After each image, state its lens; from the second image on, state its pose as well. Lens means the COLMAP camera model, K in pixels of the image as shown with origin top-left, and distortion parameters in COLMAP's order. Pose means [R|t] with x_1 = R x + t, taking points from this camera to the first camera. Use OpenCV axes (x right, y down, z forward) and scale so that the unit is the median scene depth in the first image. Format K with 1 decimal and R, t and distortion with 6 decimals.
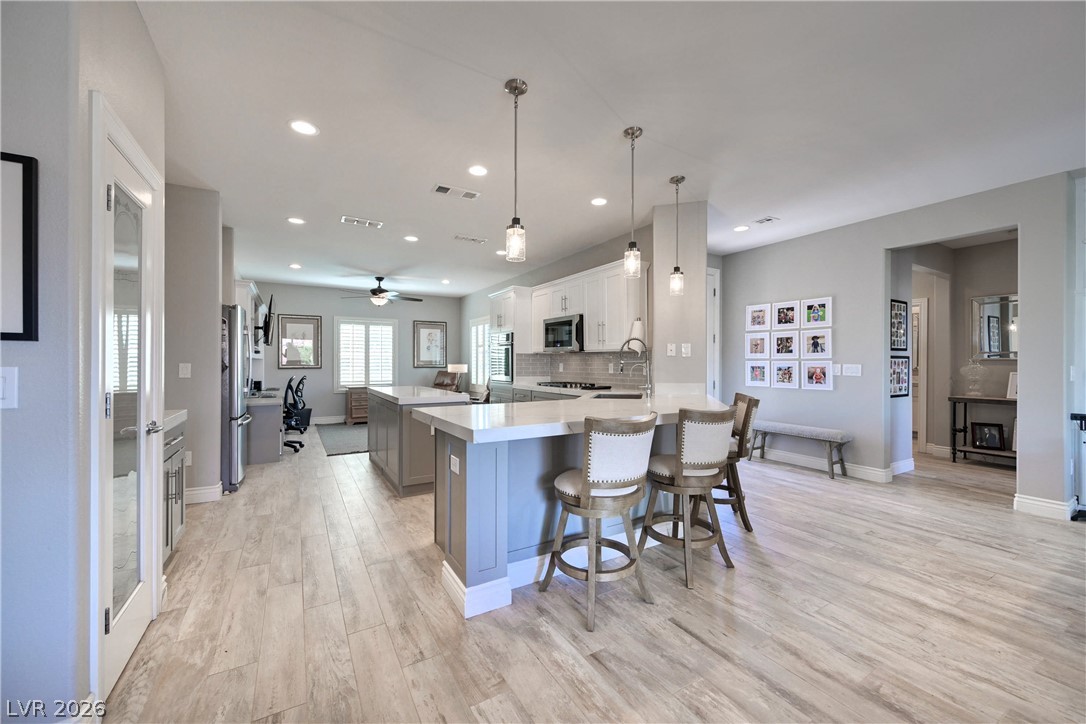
lens RADIAL K [[425.4, 0, 549.3], [0, 425.4, 359.3], [0, 0, 1]] dist [-0.002181, 0.000158]
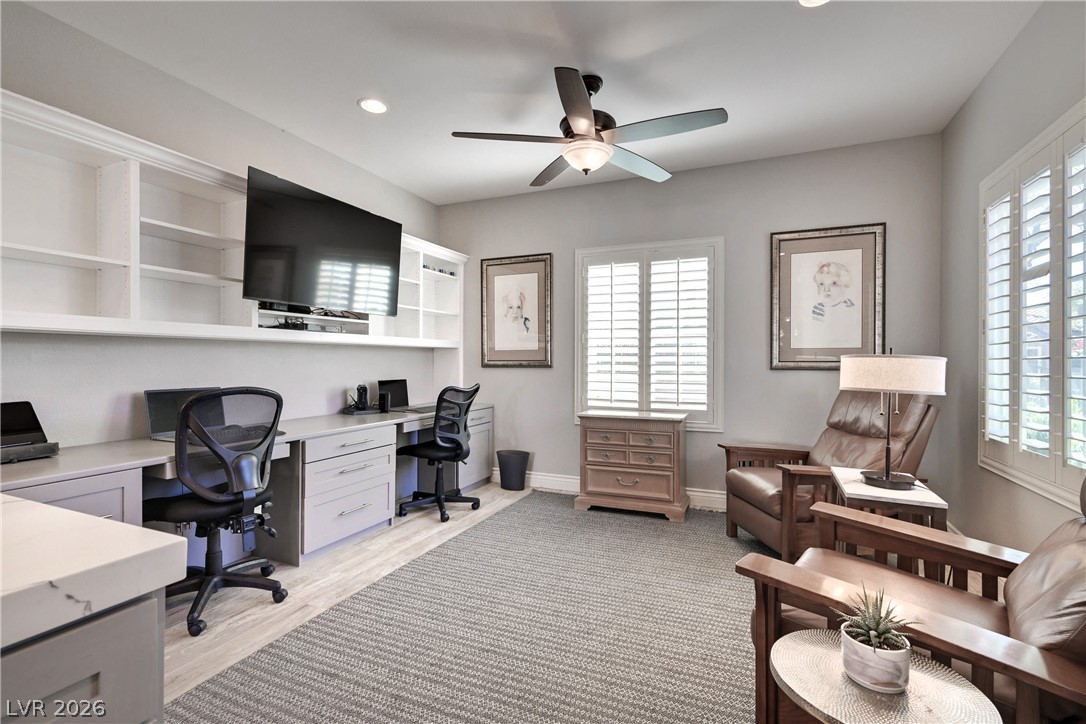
lens RADIAL K [[493.4, 0, 550.6], [0, 493.4, 361.9], [0, 0, 1]] dist [0.001001, -0.000027]
pose [[0.592865, 0.002370, -0.805298, -0.134246], [0.000669, 0.999994, 0.003435, 0.016196], [0.805301, -0.002575, 0.592860, 0.824815]]
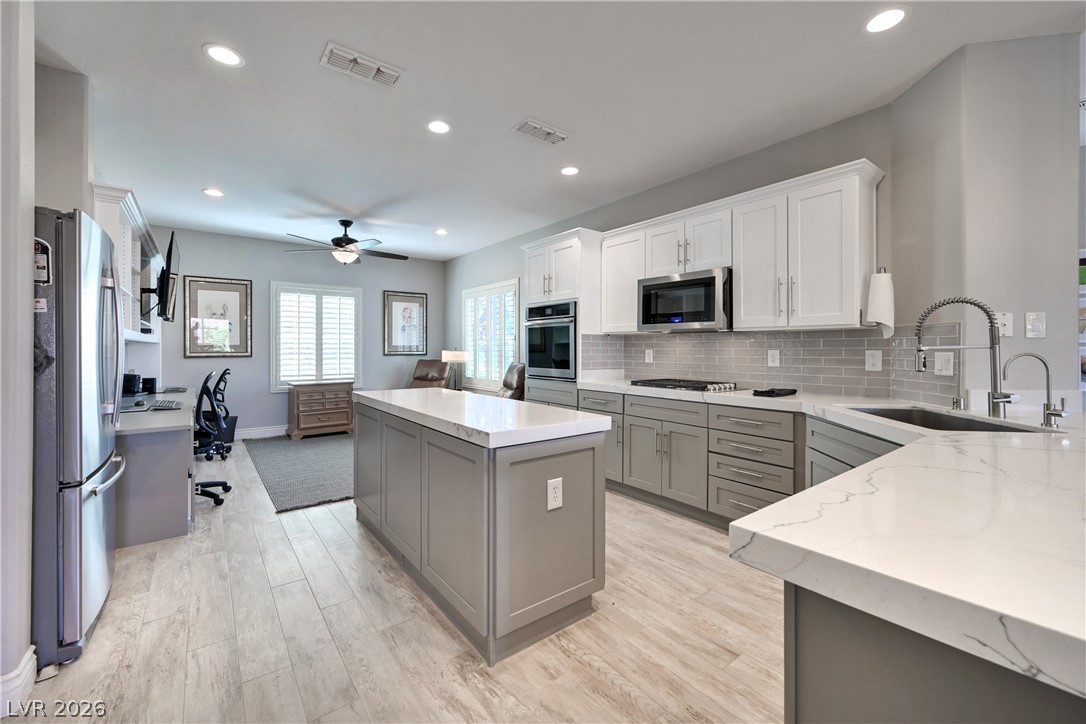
lens RADIAL K [[425.4, 0, 516.0], [0, 425.4, 345.5], [0, 0, 1]] dist [-0.002181, 0.000158]
pose [[0.995518, 0.000166, 0.094572, -0.216342], [-0.000392, 0.999997, 0.002379, 0.001684], [-0.094571, -0.002405, 0.995515, 0.339483]]
